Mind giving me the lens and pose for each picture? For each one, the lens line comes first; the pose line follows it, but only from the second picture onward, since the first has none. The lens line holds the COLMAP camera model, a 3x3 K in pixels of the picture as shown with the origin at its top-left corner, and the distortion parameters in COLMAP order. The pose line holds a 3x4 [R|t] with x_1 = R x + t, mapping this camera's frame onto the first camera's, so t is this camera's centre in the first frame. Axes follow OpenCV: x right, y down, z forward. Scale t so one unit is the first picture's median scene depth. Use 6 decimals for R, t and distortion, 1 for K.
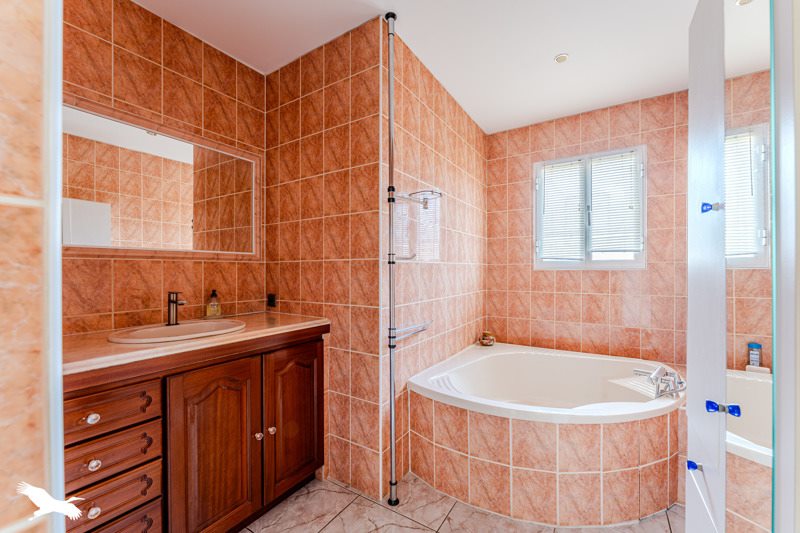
lens RADIAL K [[324.5, 0, 399.9], [0, 324.5, 268.5], [0, 0, 1]] dist [-0.003513, -0.000235]
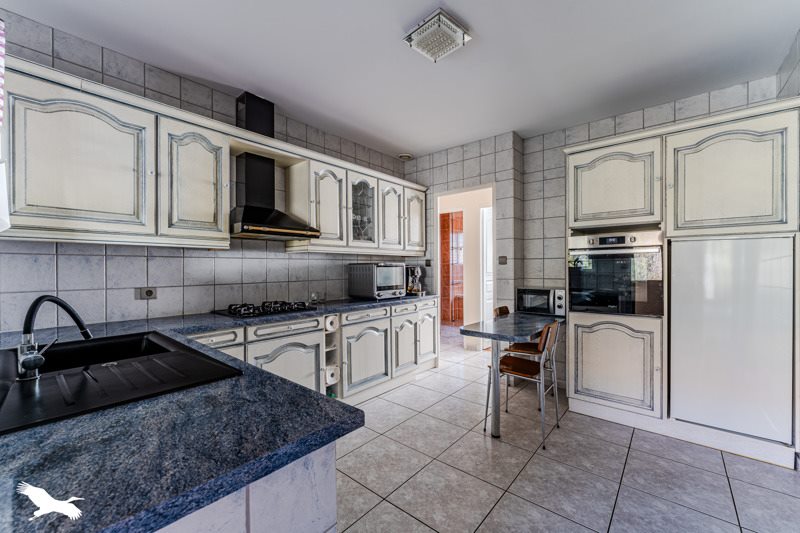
lens RADIAL K [[324.5, 0, 400.3], [0, 324.5, 267.8], [0, 0, 1]] dist [-0.003513, -0.000235]
pose [[0.990506, -0.012990, -0.136854, -0.120738], [0.013254, 0.999912, 0.001022, 0.011852], [0.136829, -0.002826, 0.990591, -3.165943]]
